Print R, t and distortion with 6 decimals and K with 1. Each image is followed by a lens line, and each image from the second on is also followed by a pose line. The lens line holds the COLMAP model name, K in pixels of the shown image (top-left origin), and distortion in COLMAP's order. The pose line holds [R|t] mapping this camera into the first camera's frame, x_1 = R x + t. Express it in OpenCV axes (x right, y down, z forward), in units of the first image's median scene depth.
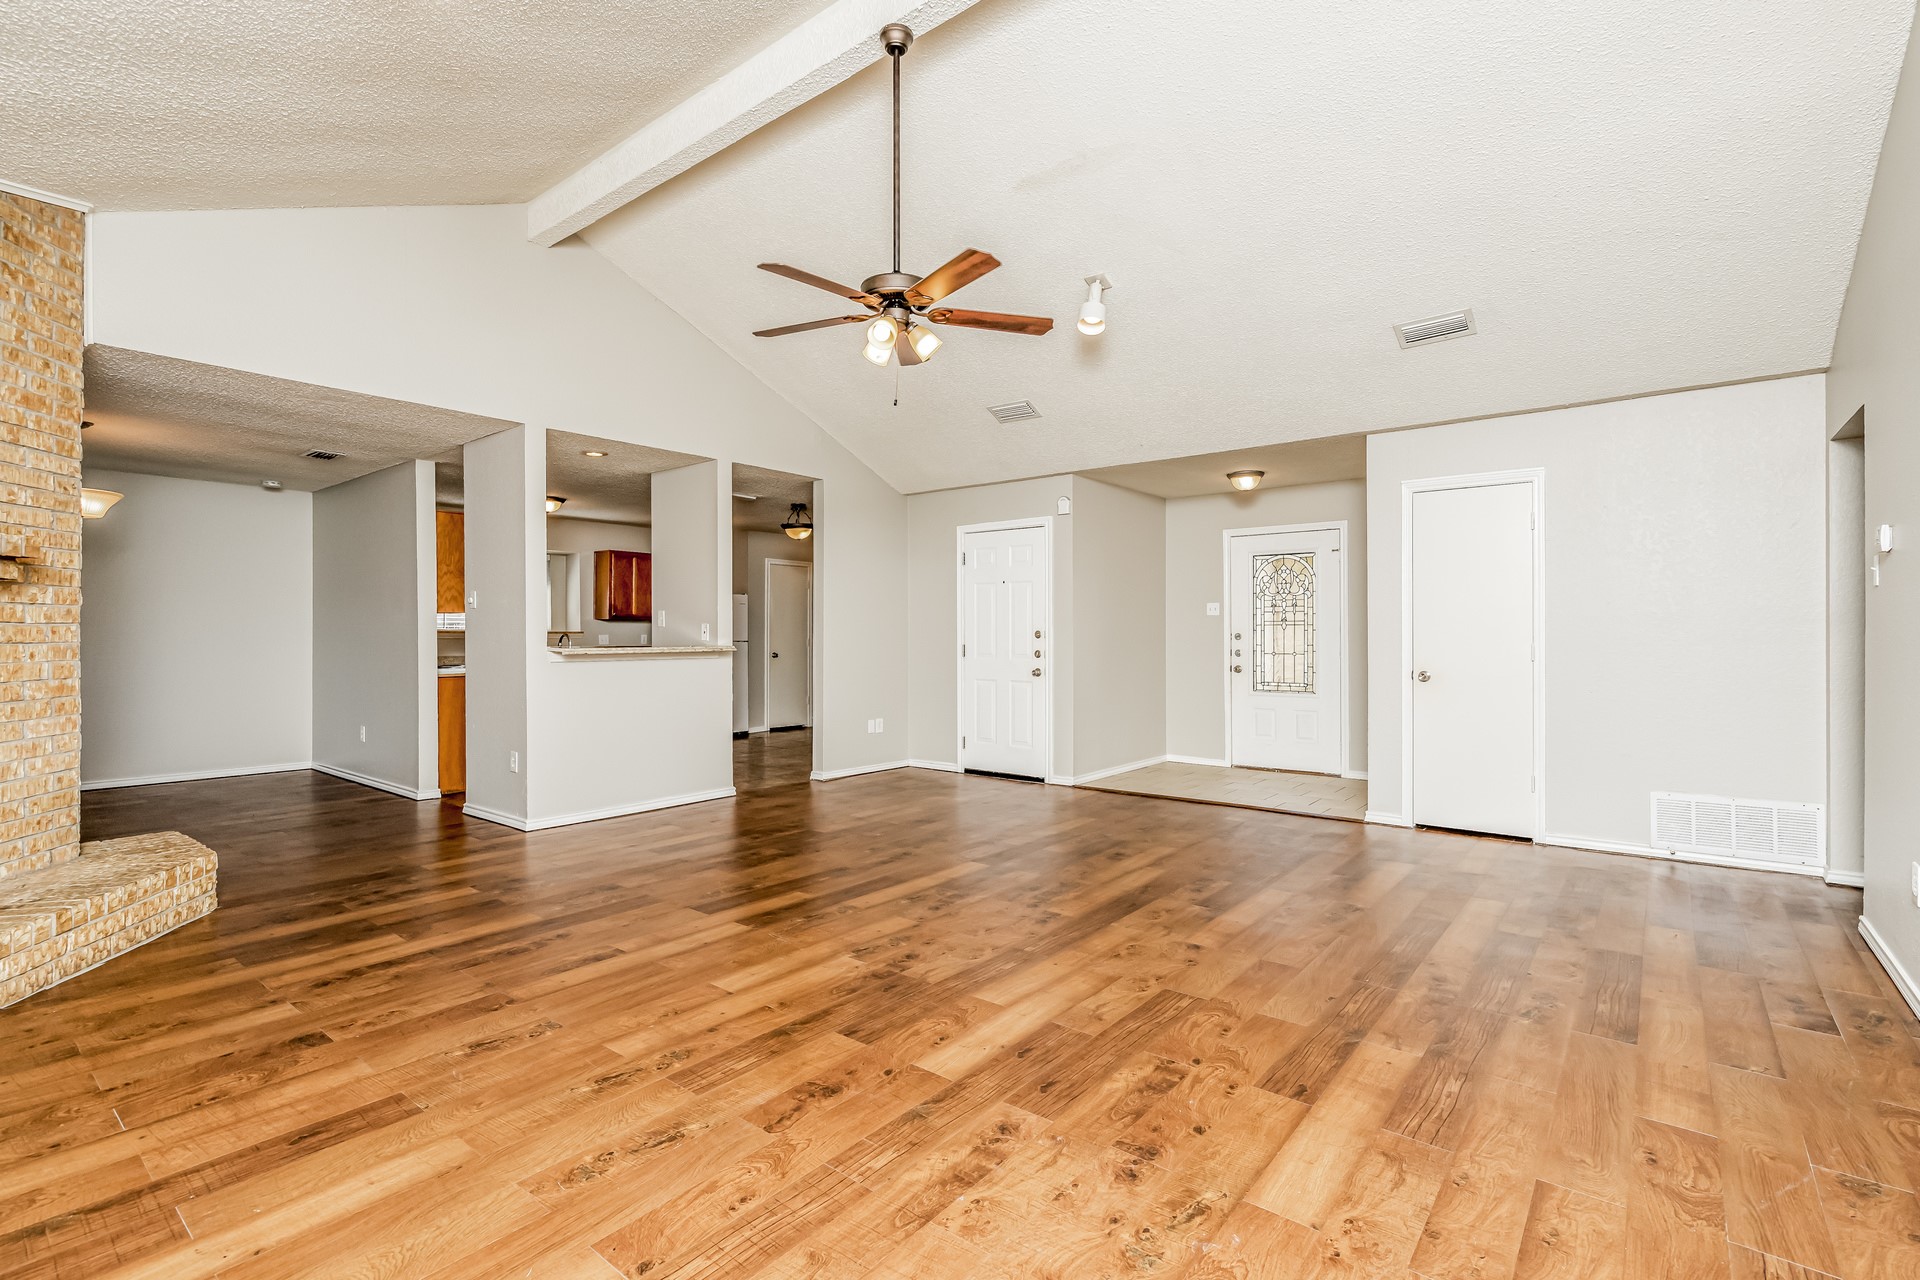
lens RADIAL K [[893.1, 0, 946.7], [0, 893.1, 634.1], [0, 0, 1]] dist [-0.003343, 0.002494]
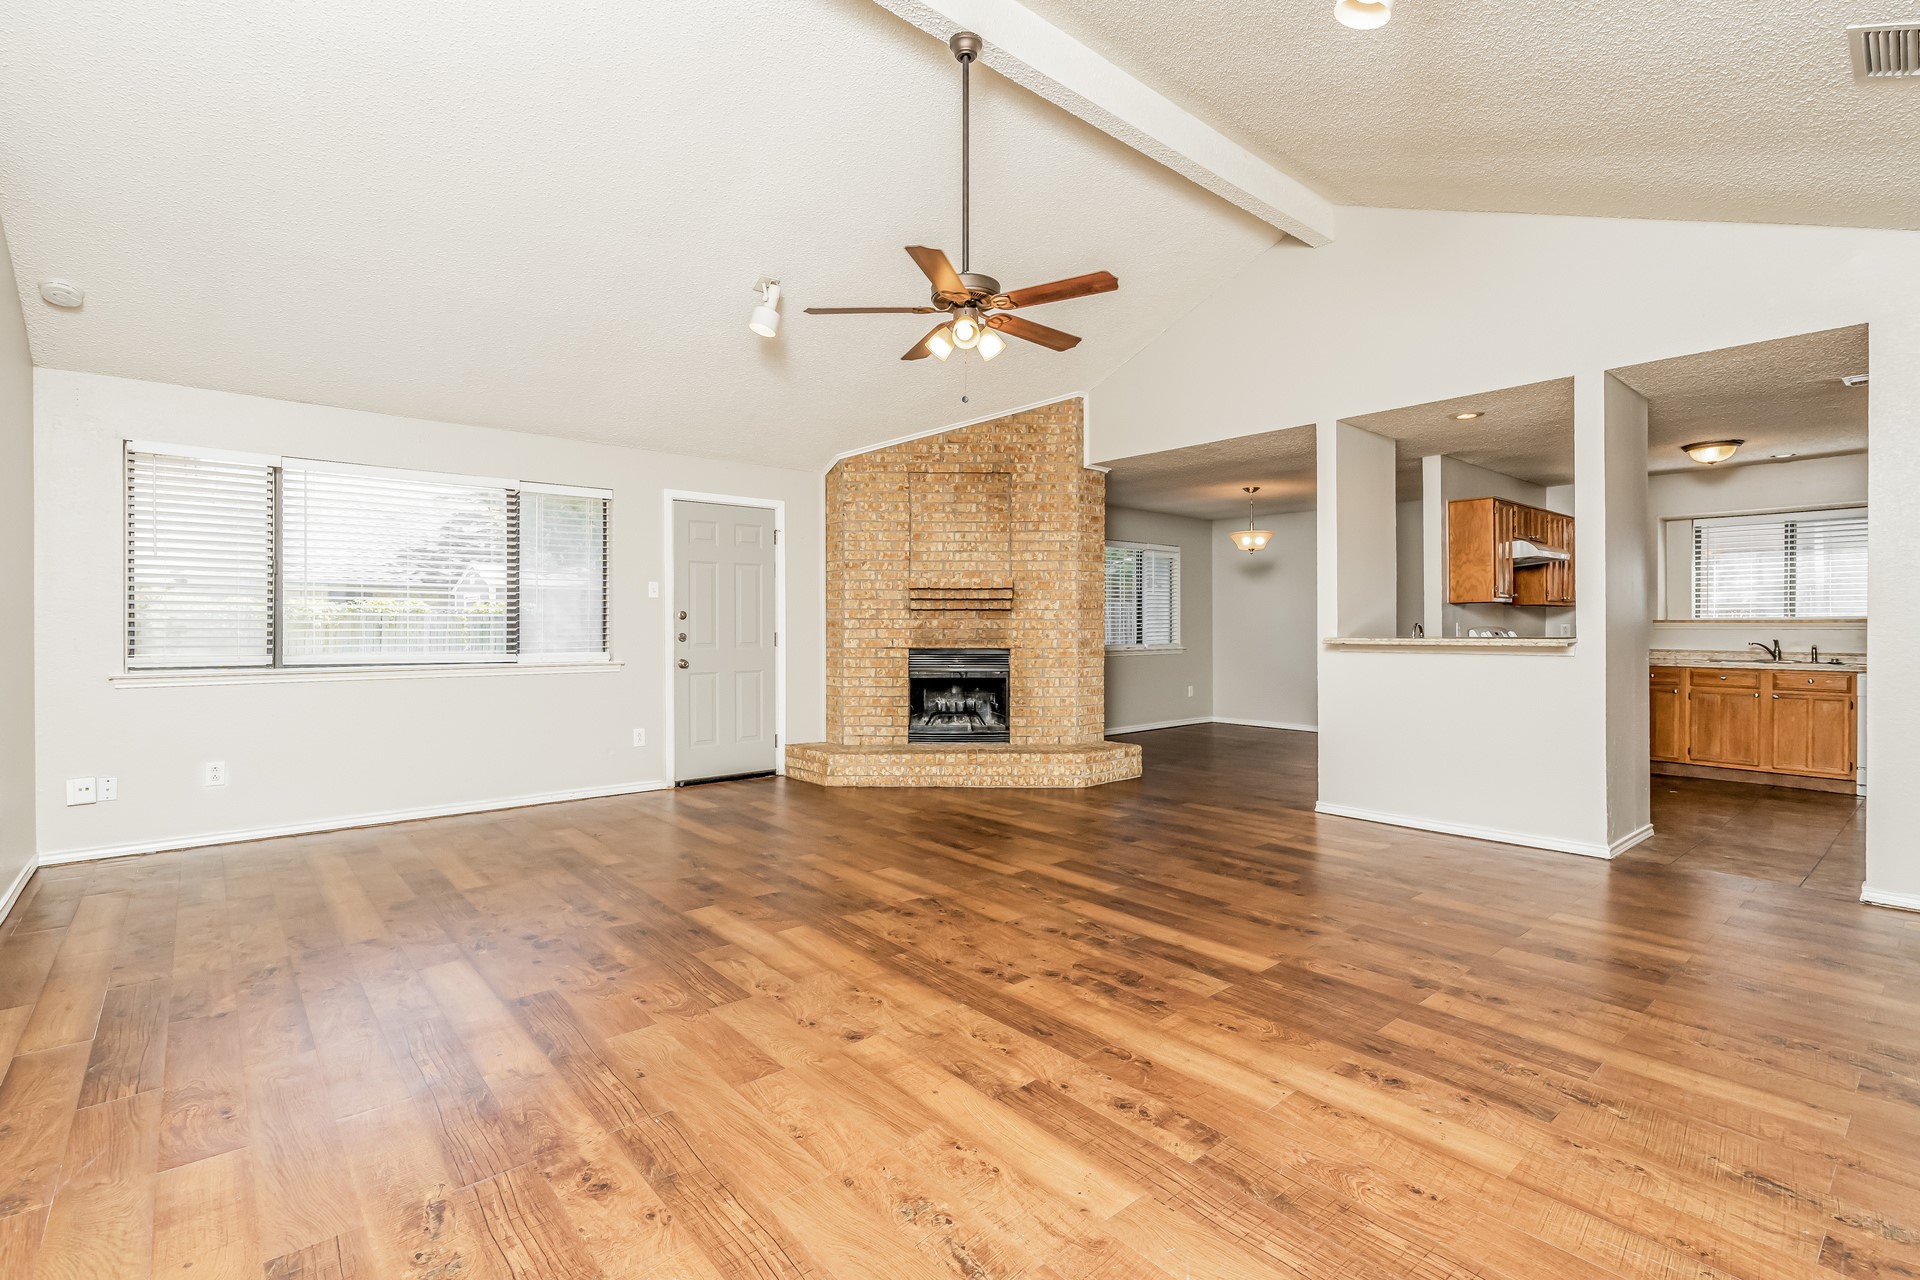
lens RADIAL K [[893.1, 0, 964.1], [0, 893.1, 638.0], [0, 0, 1]] dist [-0.003343, 0.002494]
pose [[-0.183181, 0.011512, -0.983012, 1.053531], [0.001360, 0.999933, 0.011457, 0.007114], [0.983078, 0.000762, -0.183185, 1.299880]]
